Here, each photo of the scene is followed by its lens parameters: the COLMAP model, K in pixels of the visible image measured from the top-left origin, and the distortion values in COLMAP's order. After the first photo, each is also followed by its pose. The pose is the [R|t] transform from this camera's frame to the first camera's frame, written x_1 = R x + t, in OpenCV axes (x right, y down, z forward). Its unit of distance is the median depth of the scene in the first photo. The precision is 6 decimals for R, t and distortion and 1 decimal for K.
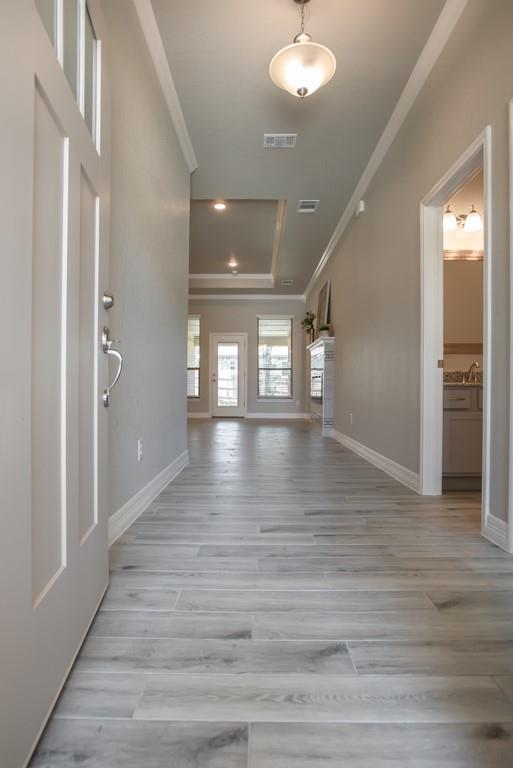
lens RADIAL K [[408.3, 0, 255.9], [0, 408.3, 386.0], [0, 0, 1]] dist [-0.045394, 0.012935]
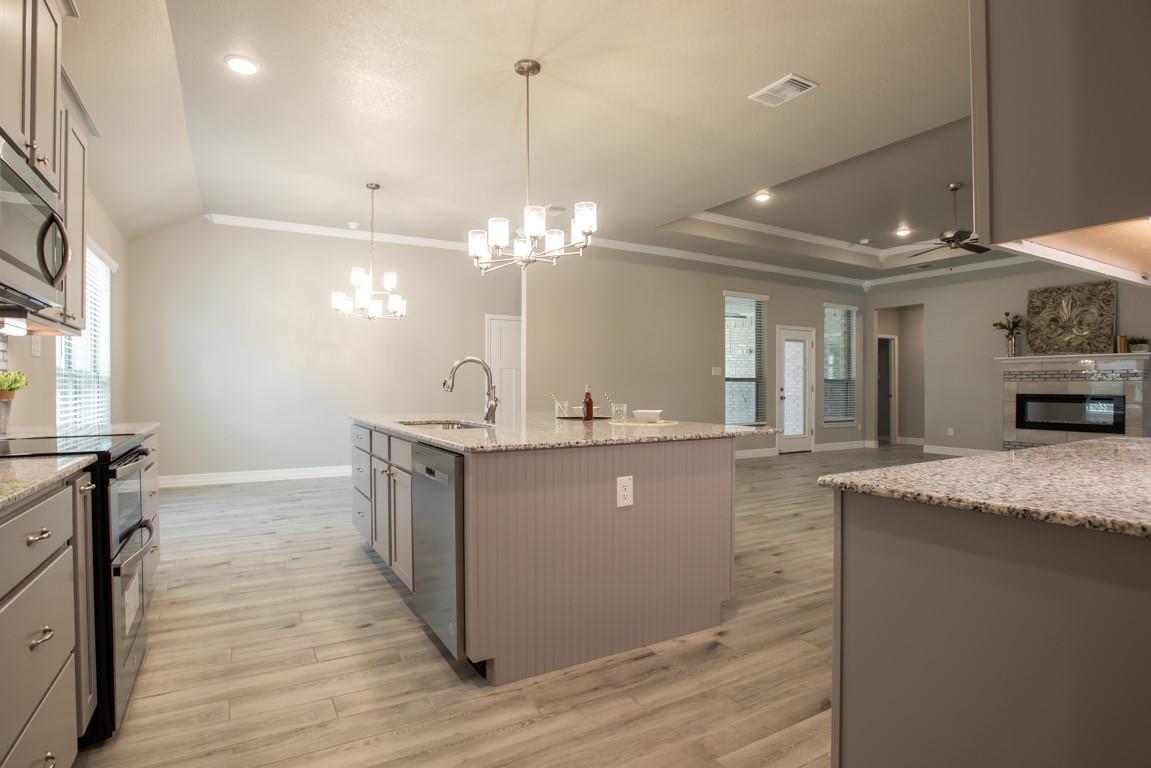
lens RADIAL K [[568.5, 0, 554.7], [0, 568.5, 384.3], [0, 0, 1]] dist [-0.050095, 0.014281]
pose [[0.878600, 0.004629, 0.477536, -0.856807], [0.001152, 0.999930, -0.011812, -0.025698], [-0.477557, 0.010928, 0.878533, 0.375728]]
